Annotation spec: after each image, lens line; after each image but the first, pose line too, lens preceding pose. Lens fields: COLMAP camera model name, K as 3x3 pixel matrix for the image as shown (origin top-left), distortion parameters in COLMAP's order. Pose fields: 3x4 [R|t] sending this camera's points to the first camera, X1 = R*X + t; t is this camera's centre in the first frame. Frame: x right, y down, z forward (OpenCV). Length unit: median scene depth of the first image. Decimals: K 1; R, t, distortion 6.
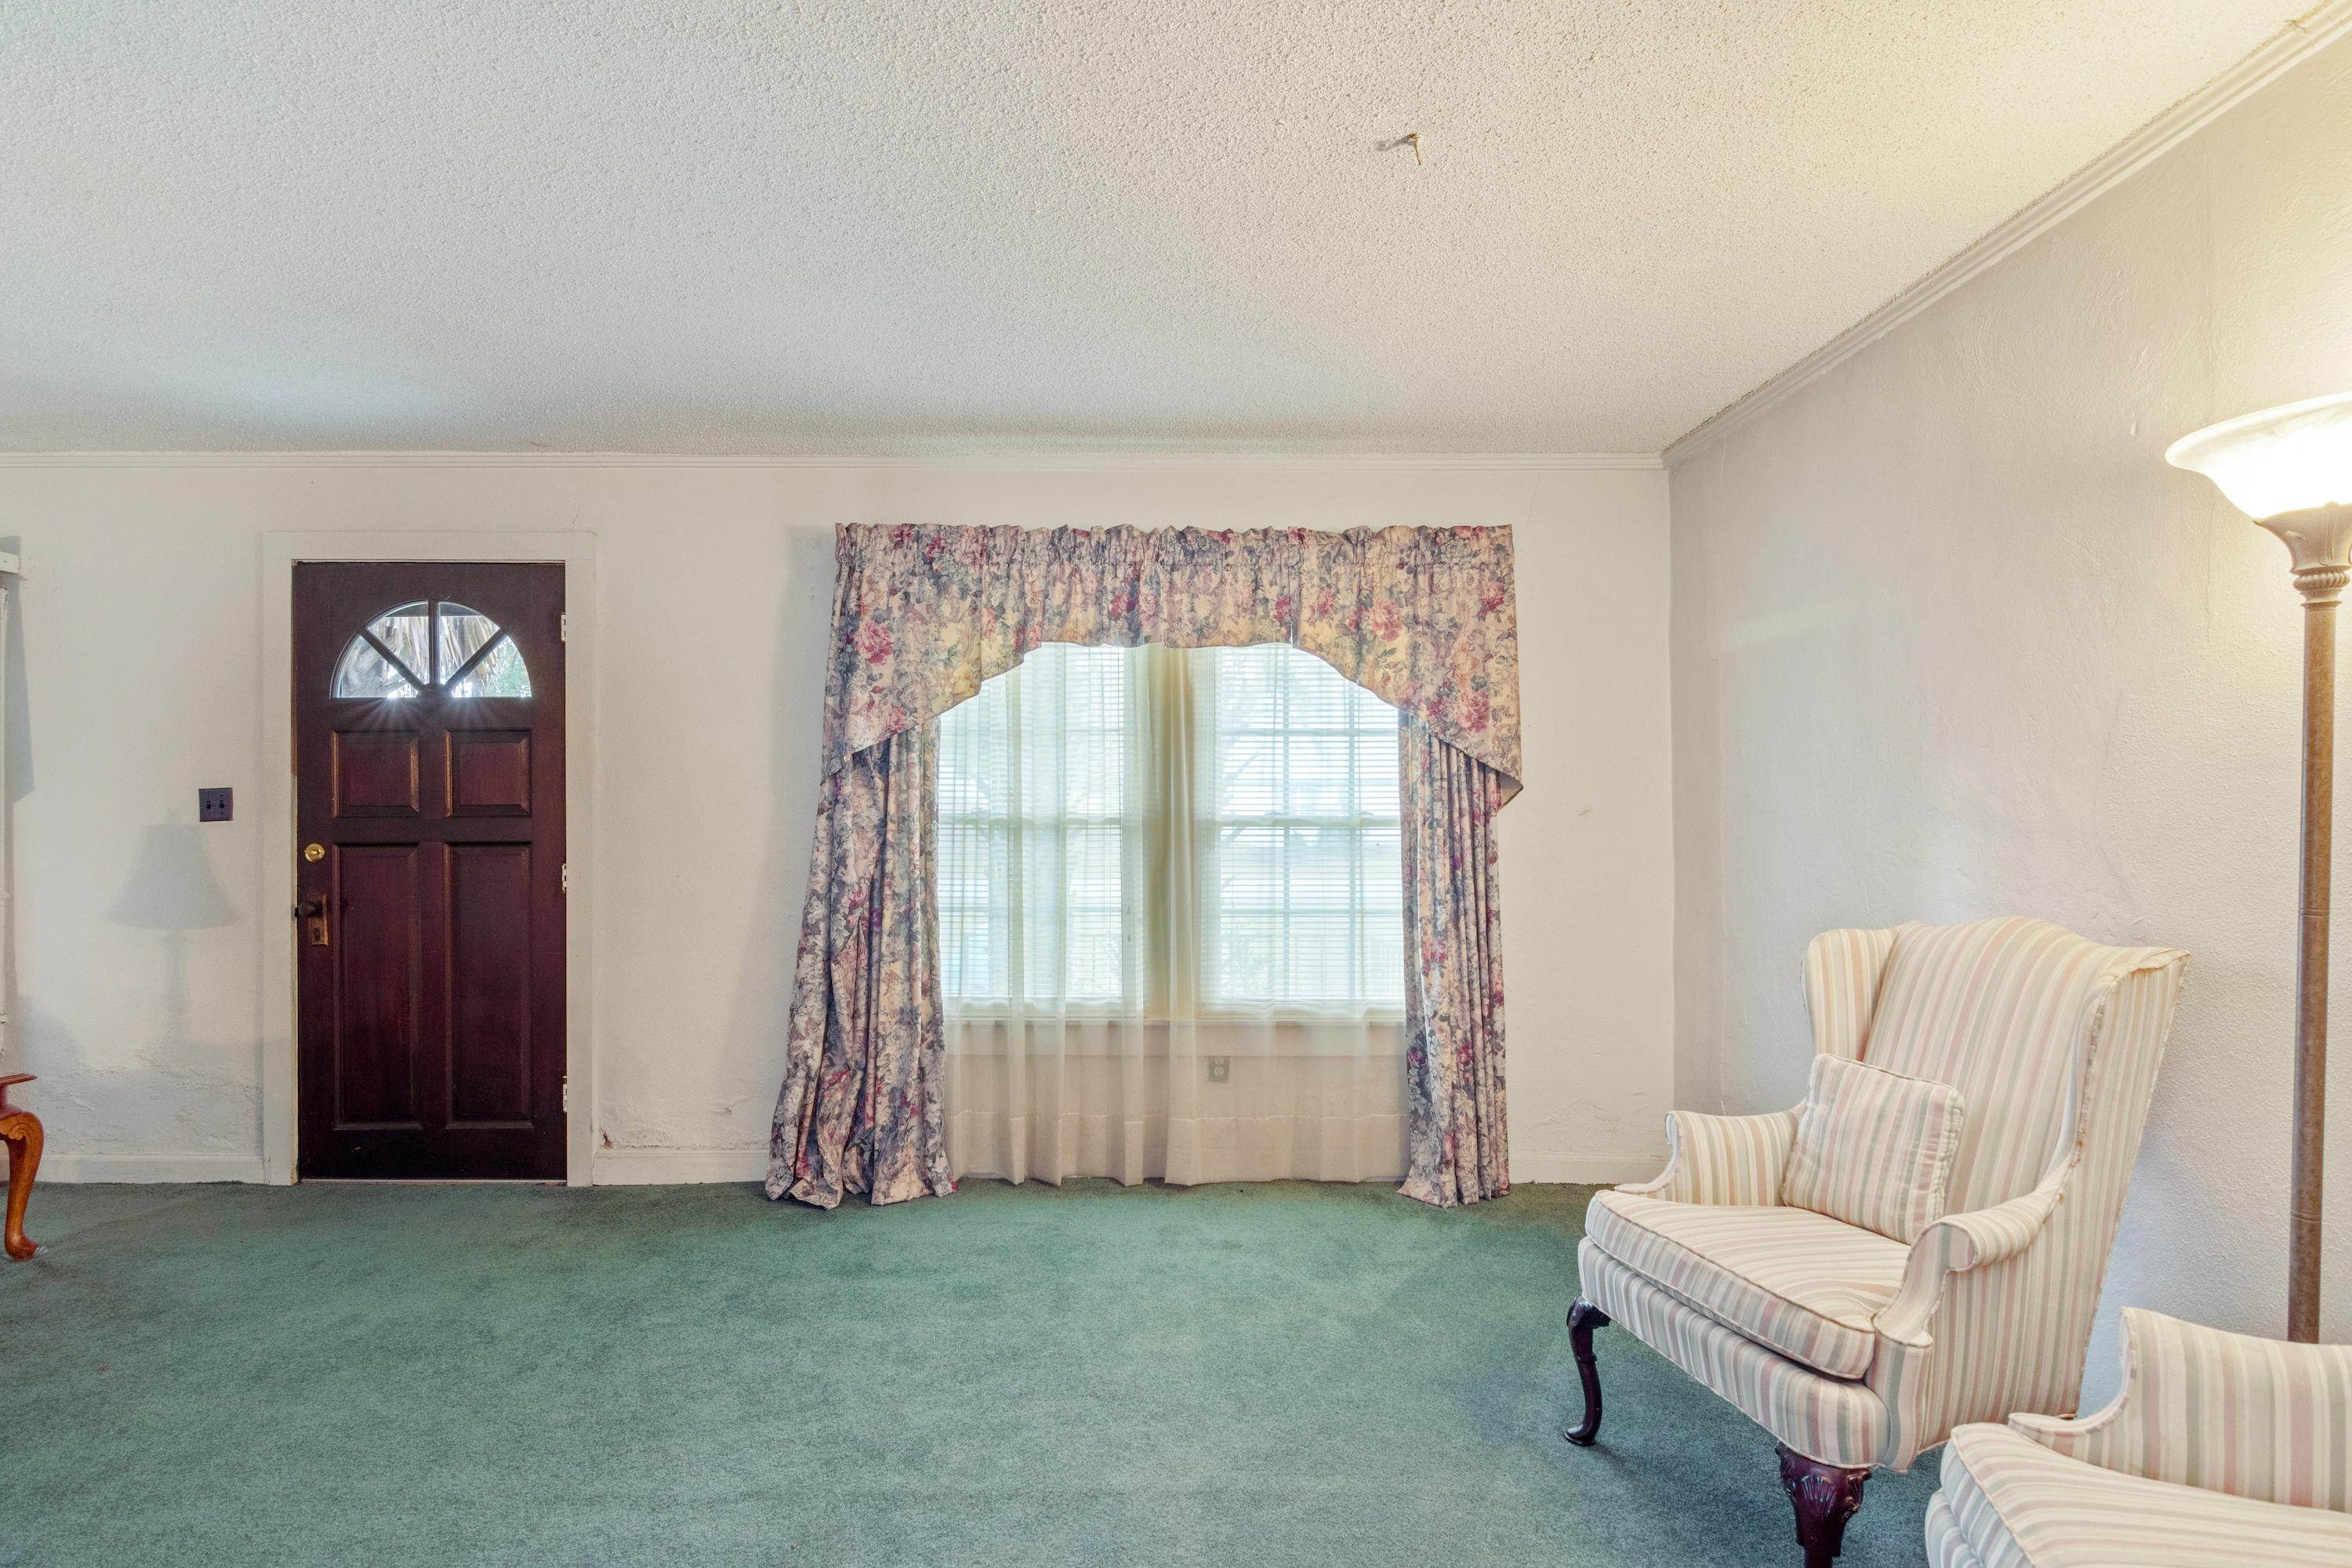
lens RADIAL K [[1226.7, 0, 1172.8], [0, 1226.7, 785.2], [0, 0, 1]] dist [-0.006833, -0.001109]
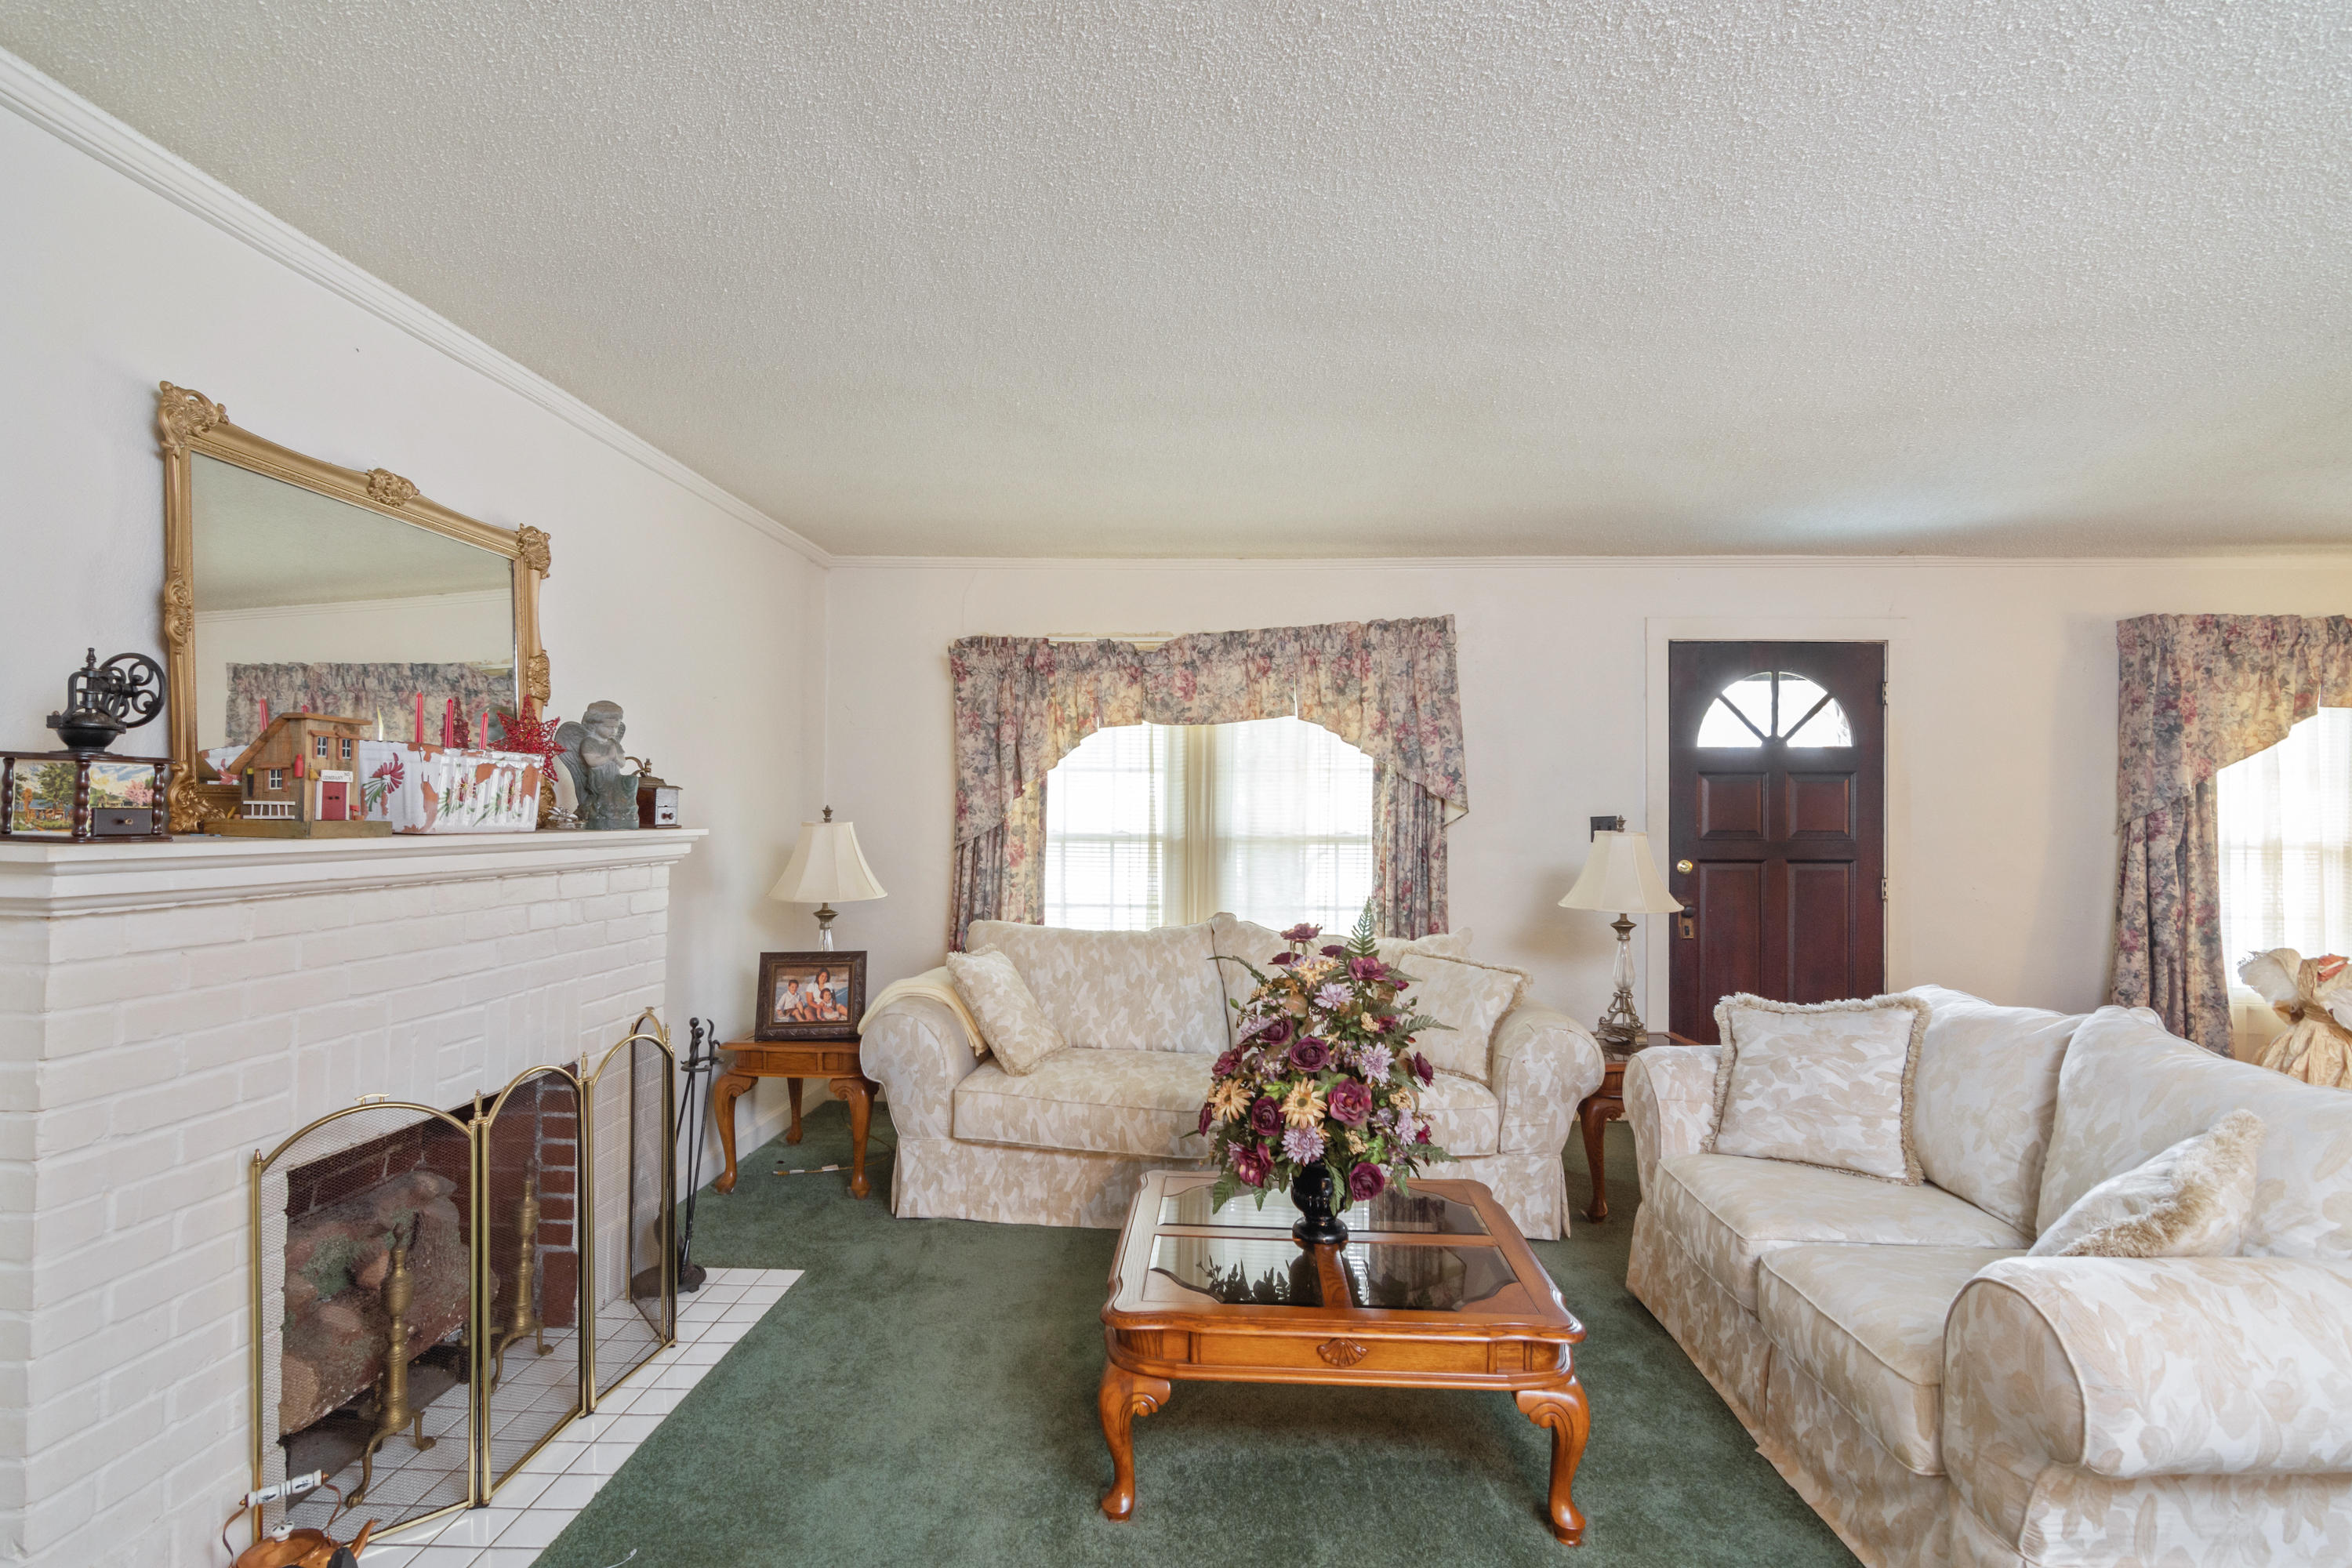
lens RADIAL K [[1132.1, 0, 1170.9], [0, 1132.1, 804.6], [0, 0, 1]] dist [-0.001838, -0.000667]
pose [[0.998252, 0.009747, -0.058293, -1.215165], [-0.009808, 0.999952, -0.000762, -0.004204], [0.058282, 0.001332, 0.998299, -0.229593]]
